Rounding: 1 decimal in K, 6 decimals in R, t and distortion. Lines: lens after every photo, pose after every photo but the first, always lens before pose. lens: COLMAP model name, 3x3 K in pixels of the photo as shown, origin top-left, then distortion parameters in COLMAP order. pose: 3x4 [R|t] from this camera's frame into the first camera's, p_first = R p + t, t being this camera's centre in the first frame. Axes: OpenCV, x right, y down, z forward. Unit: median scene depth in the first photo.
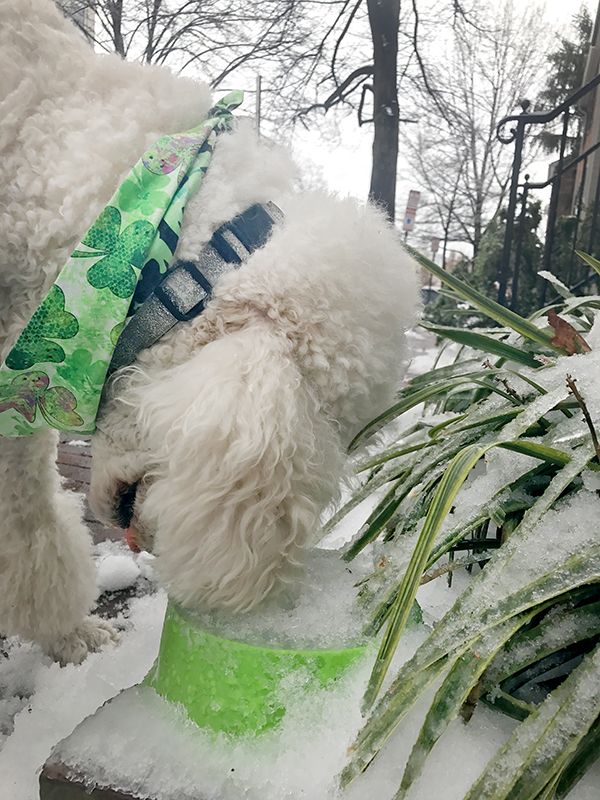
lens RADIAL K [[655.4, 0, 302.3], [0, 655.4, 395.5], [0, 0, 1]] dist [0.001175, 0.005377]
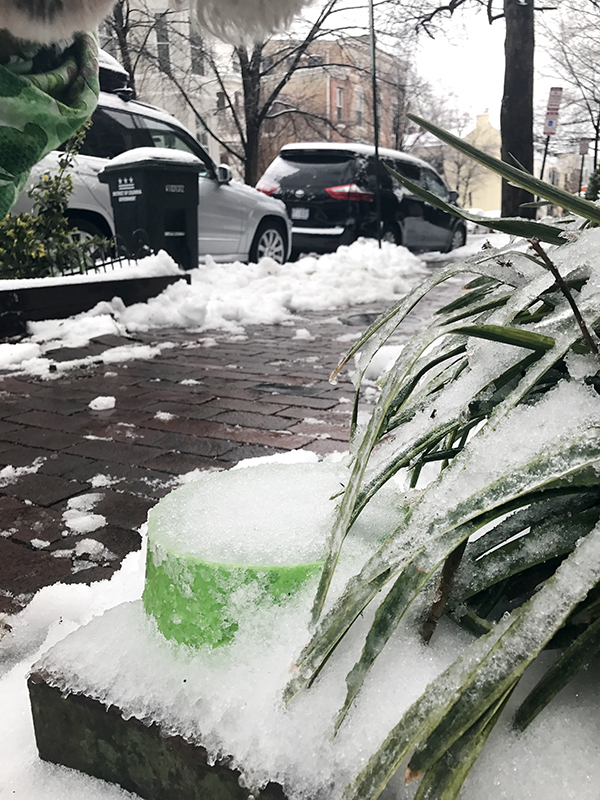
lens RADIAL K [[655.4, 0, 301.4], [0, 655.4, 396.9], [0, 0, 1]] dist [0.001175, 0.005377]
pose [[0.974769, -0.053939, -0.216603, 0.288524], [0.075593, 0.992796, 0.092960, 0.065607], [0.210028, -0.106988, 0.971824, 0.120654]]
